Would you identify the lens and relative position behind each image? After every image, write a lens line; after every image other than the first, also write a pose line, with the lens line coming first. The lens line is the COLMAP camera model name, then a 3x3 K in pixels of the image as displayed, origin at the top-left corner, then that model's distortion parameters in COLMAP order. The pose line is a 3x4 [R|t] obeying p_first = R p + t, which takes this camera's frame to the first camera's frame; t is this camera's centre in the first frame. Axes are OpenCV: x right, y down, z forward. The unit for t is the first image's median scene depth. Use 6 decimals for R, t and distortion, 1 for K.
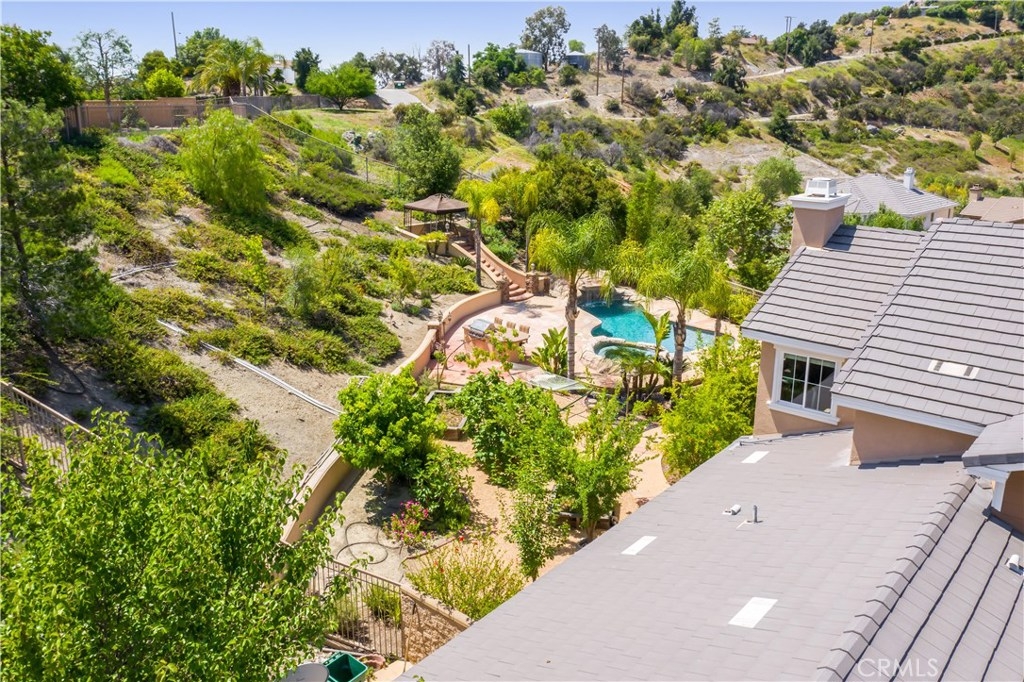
lens RADIAL K [[813.6, 0, 530.3], [0, 813.6, 312.3], [0, 0, 1]] dist [-0.008616, 0.000258]
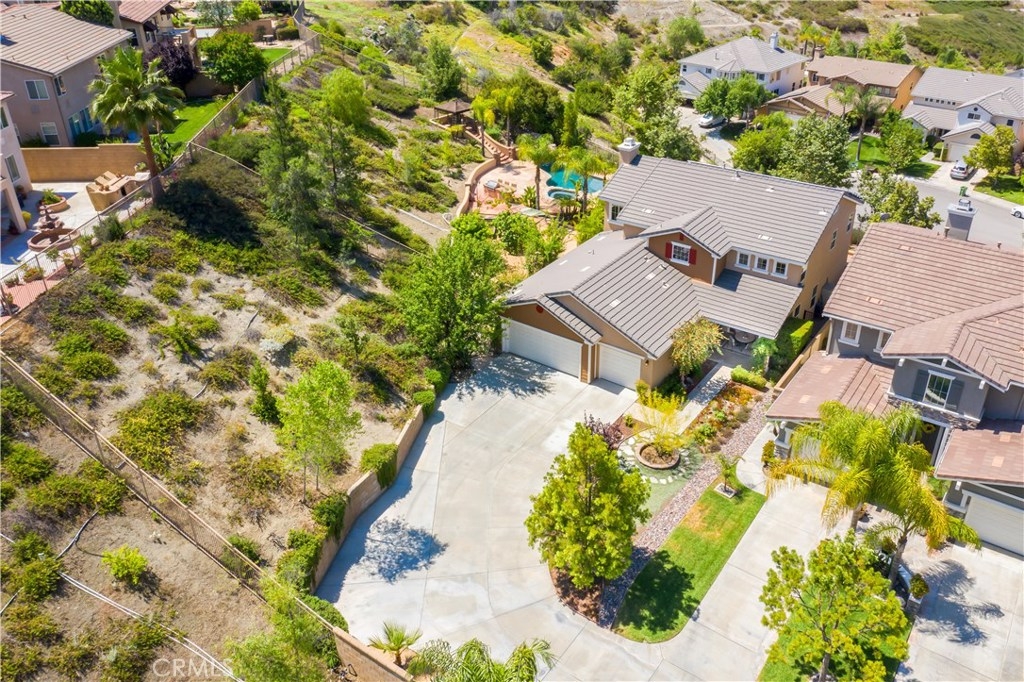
lens RADIAL K [[813.6, 0, 530.3], [0, 813.6, 312.3], [0, 0, 1]] dist [-0.008616, 0.000258]
pose [[0.997479, -0.047342, 0.052854, -0.081584], [0.033661, 0.971444, 0.234868, -0.133960], [-0.062464, -0.232497, 0.970589, -0.963047]]
